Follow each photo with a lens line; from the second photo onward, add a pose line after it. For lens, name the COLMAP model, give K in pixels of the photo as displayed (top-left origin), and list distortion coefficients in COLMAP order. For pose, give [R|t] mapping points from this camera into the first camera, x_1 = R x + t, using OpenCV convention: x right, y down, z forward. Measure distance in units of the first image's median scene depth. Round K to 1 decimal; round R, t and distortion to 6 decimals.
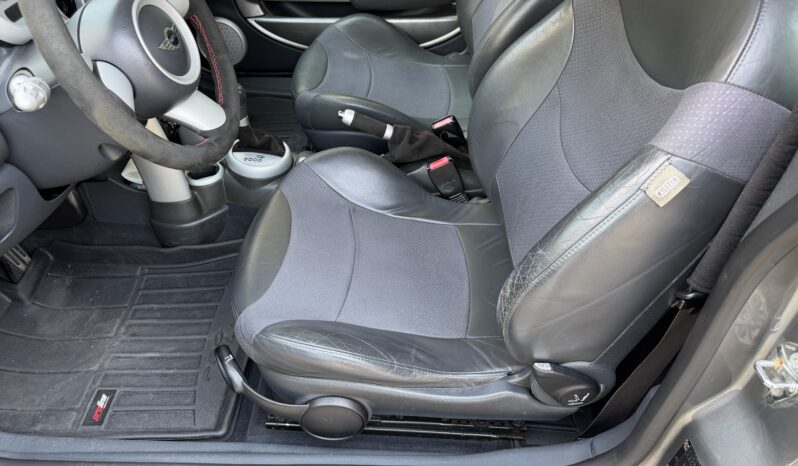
lens RADIAL K [[572.3, 0, 393.7], [0, 572.3, 236.2], [0, 0, 1]] dist [0.035373, -0.067854]
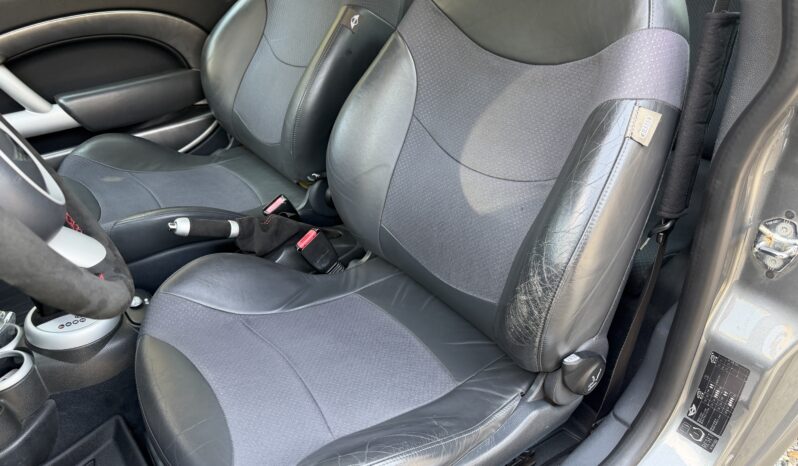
lens RADIAL K [[572.3, 0, 374.7], [0, 572.3, 236.6], [0, 0, 1]] dist [0.035373, -0.067854]
pose [[0.799466, -0.323293, 0.506296, -0.286332], [0.418135, 0.904620, -0.082615, -0.011640], [-0.431297, 0.277748, 0.858393, 0.176950]]
